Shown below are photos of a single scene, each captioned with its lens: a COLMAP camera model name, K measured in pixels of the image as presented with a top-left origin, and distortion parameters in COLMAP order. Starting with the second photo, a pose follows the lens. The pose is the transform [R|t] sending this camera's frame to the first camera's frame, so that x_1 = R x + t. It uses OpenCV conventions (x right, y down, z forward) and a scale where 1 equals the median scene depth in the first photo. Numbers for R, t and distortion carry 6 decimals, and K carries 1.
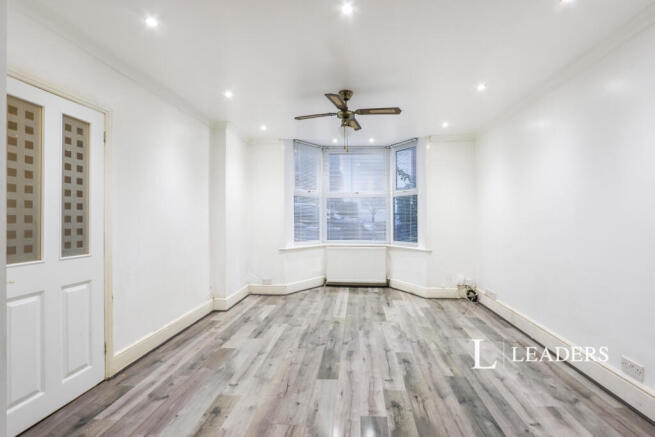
lens RADIAL K [[327.3, 0, 327.5], [0, 327.3, 218.5], [0, 0, 1]] dist [-0.002300, -0.000207]
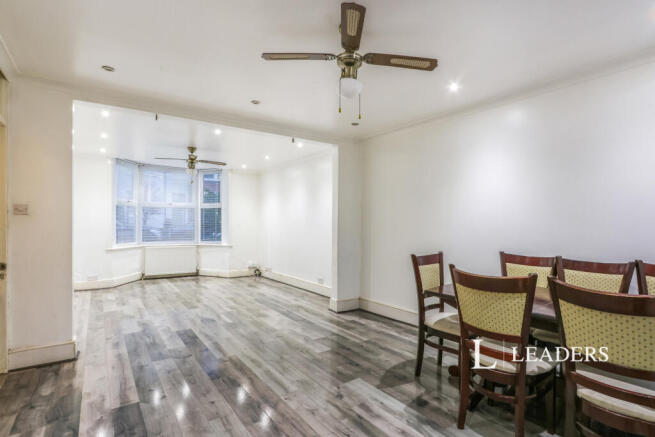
lens RADIAL K [[351.5, 0, 352.5], [0, 351.5, 227.7], [0, 0, 1]] dist [-0.004030, -0.001190]
pose [[0.750506, -0.002002, 0.660861, -0.545550], [-0.003106, 0.999974, 0.006557, 0.005469], [-0.660856, -0.006973, 0.750480, -0.941076]]
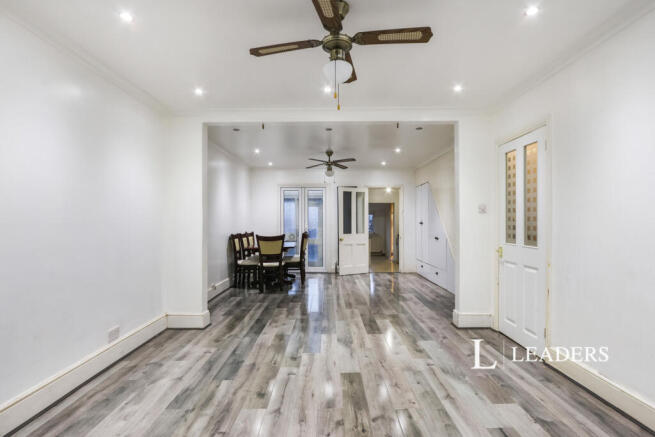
lens RADIAL K [[359.2, 0, 327.5], [0, 359.2, 218.5], [0, 0, 1]] dist [0.000290, -0.000015]
pose [[-0.995726, 0.003532, -0.092286, 0.146737], [0.003983, 0.999981, -0.004704, 0.003388], [0.092267, -0.005051, -0.995721, 1.779828]]
